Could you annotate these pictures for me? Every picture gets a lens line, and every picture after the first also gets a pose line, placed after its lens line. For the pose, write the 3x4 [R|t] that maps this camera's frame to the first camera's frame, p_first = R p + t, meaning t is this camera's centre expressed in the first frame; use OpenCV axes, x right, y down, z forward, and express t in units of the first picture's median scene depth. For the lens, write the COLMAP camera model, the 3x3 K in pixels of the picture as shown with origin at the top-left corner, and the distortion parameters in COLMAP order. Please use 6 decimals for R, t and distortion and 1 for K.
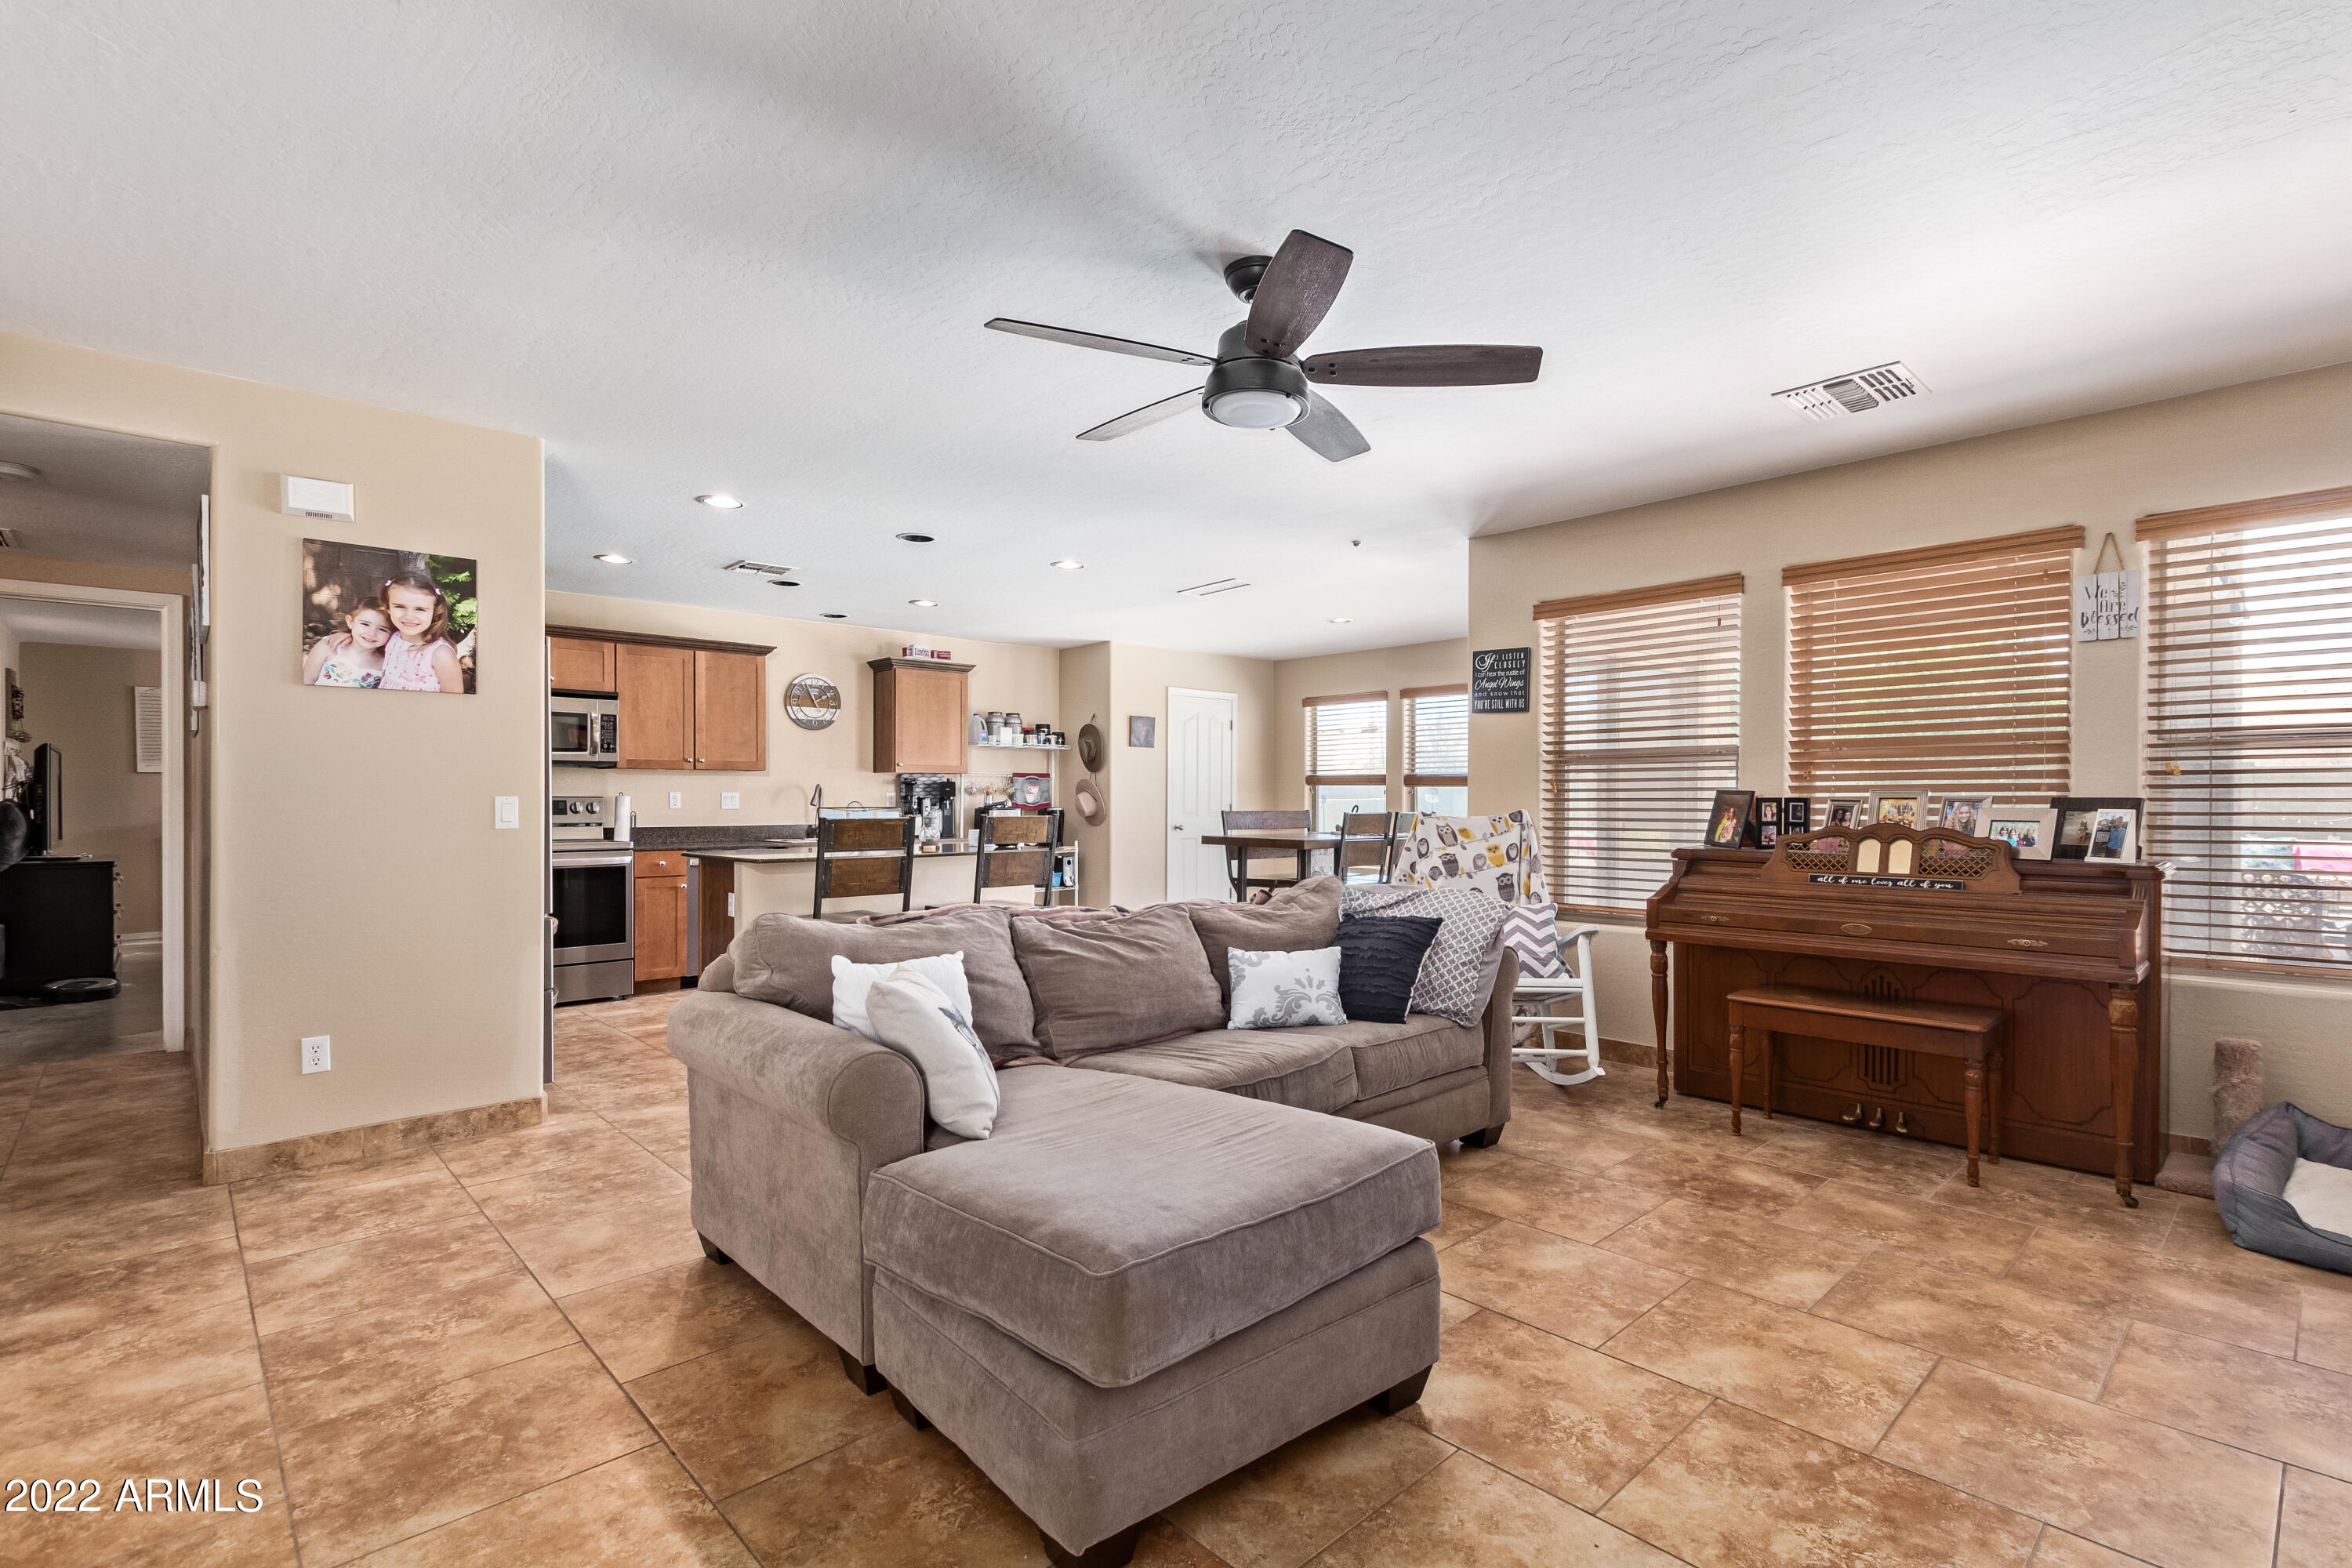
lens RADIAL K [[1083.4, 0, 1177.9], [0, 1083.4, 804.0], [0, 0, 1]] dist [0.004197, 0.000533]
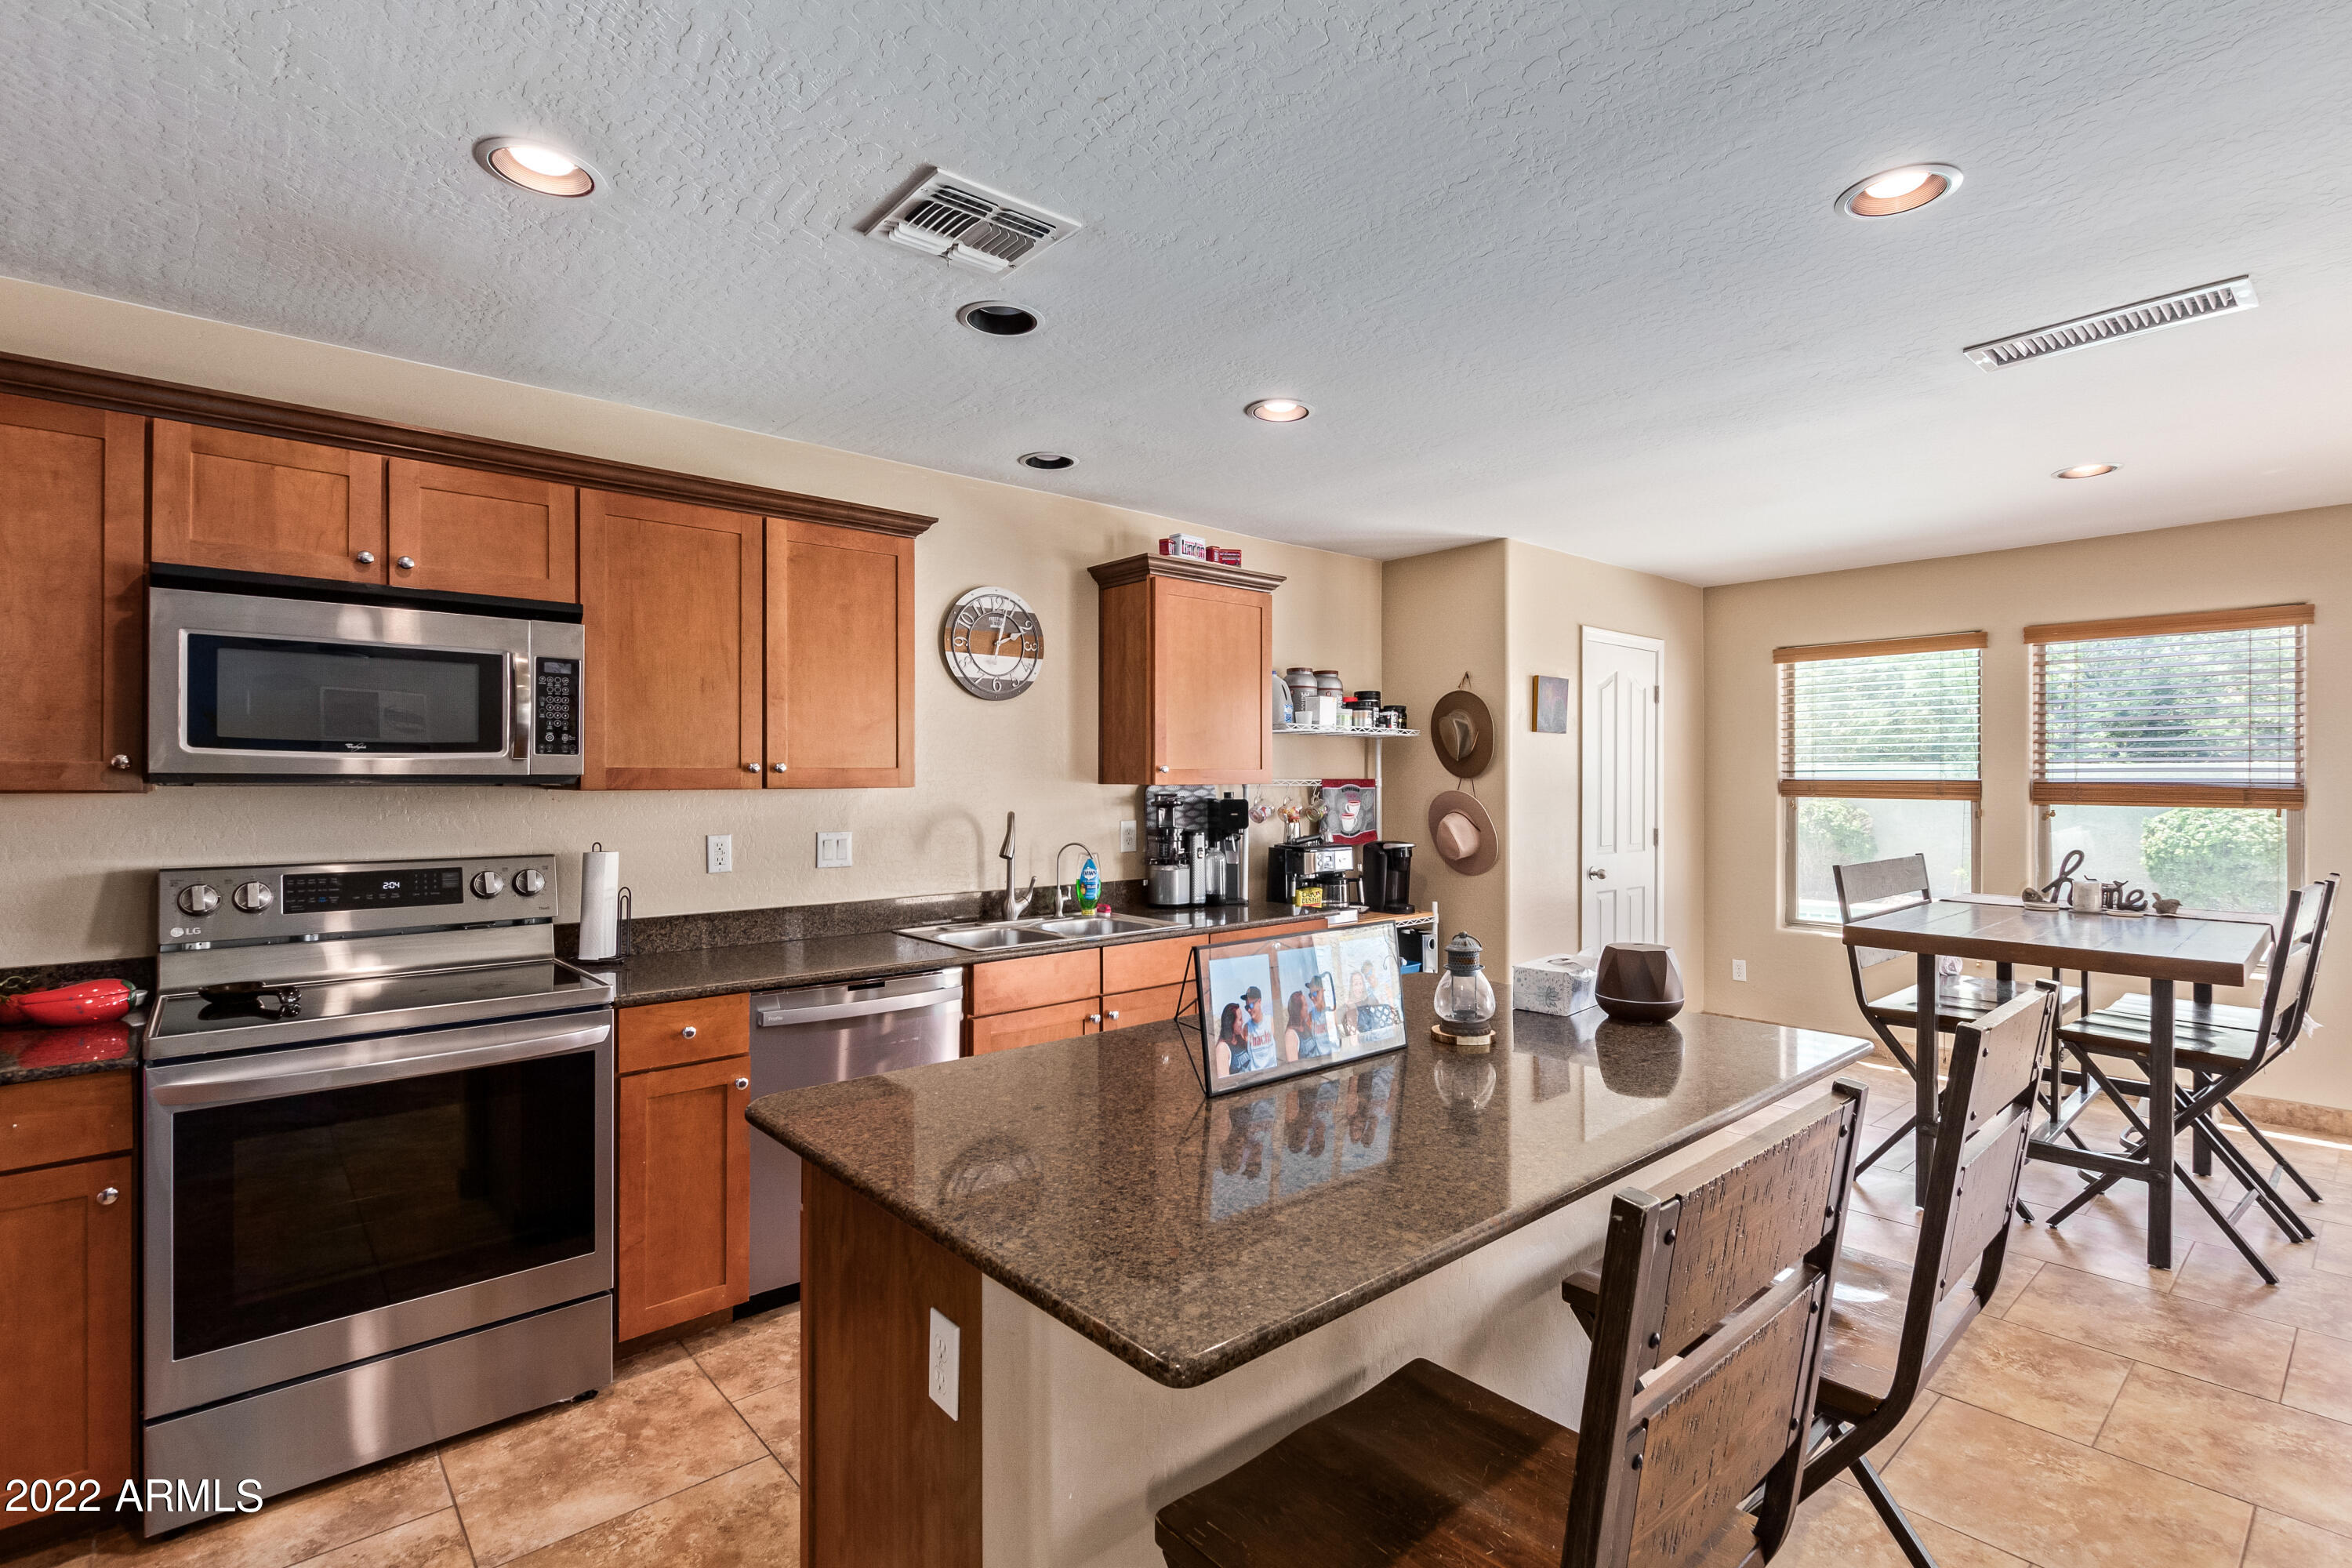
lens RADIAL K [[1083.4, 0, 1183.2], [0, 1083.4, 778.2], [0, 0, 1]] dist [0.004197, 0.000533]
pose [[0.999717, 0.001972, -0.023726, -0.261432], [-0.002008, 0.999997, -0.001502, -0.035093], [0.023723, 0.001549, 0.999717, 0.556345]]
